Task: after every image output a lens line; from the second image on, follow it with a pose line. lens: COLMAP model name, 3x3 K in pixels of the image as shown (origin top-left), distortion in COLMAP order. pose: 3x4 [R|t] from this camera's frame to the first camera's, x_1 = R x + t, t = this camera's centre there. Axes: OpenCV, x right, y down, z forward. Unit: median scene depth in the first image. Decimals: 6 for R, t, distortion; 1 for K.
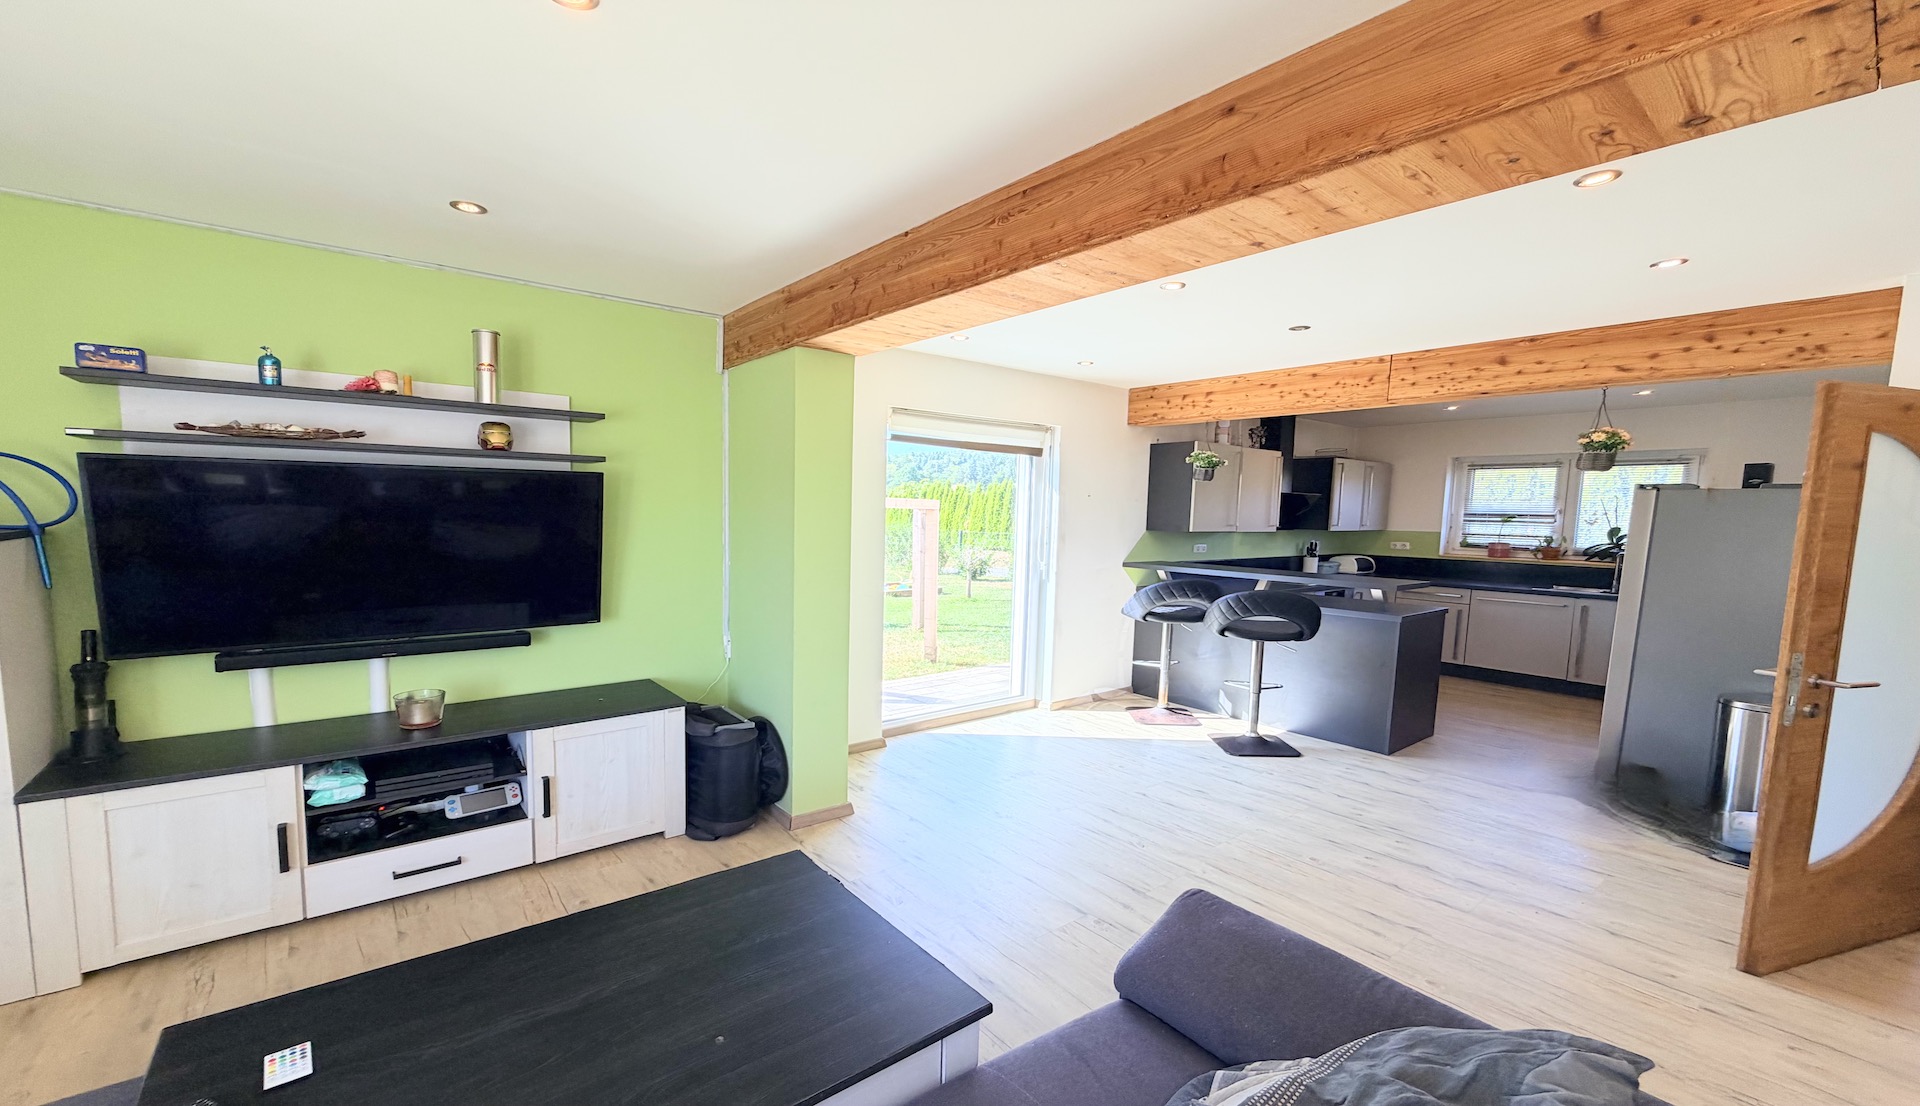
lens RADIAL K [[752.7, 0, 967.6], [0, 752.7, 560.8], [0, 0, 1]] dist [-0.002902, 0.000016]
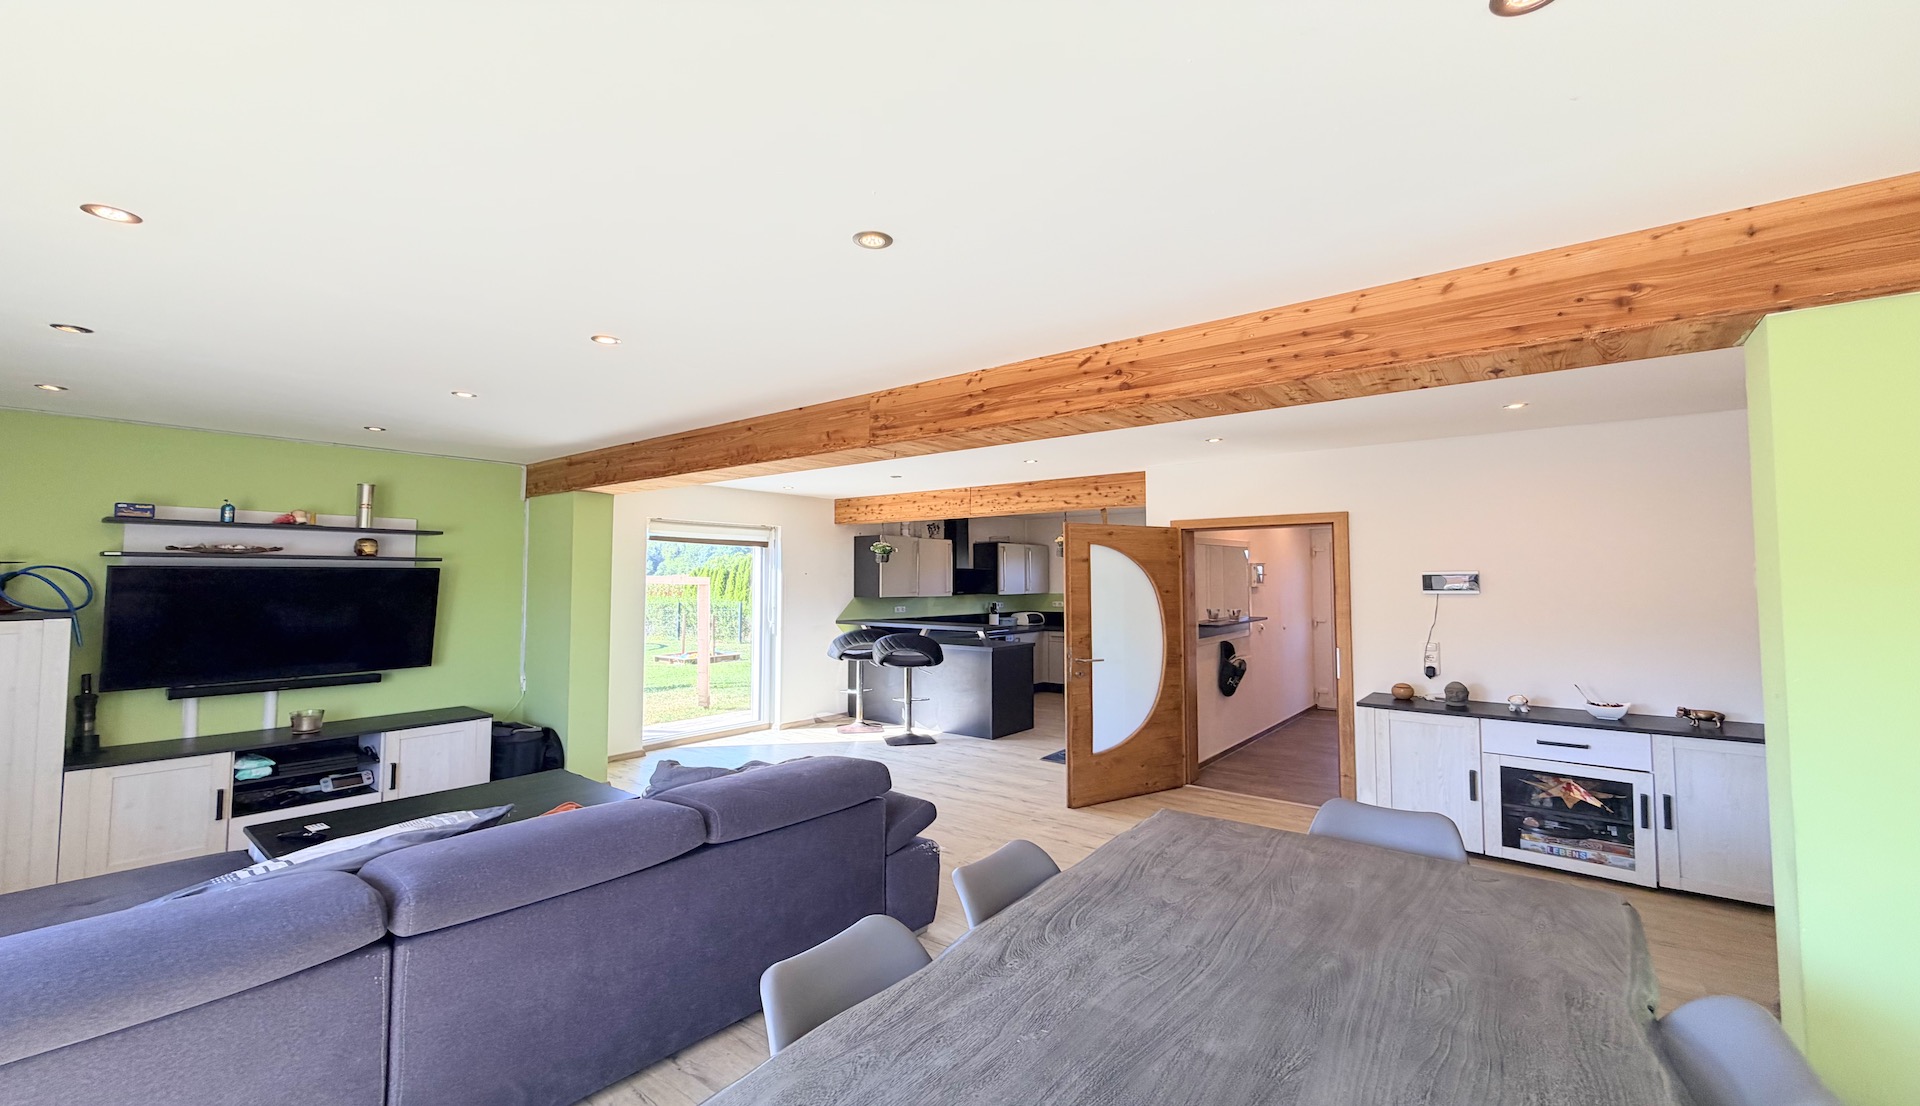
lens RADIAL K [[752.7, 0, 960.0], [0, 752.7, 545.3], [0, 0, 1]] dist [-0.002902, 0.000016]
pose [[0.977078, -0.008501, 0.212713, 0.260384], [0.032501, 0.993446, -0.109586, 0.045580], [-0.210388, 0.113987, 0.970950, -0.809271]]
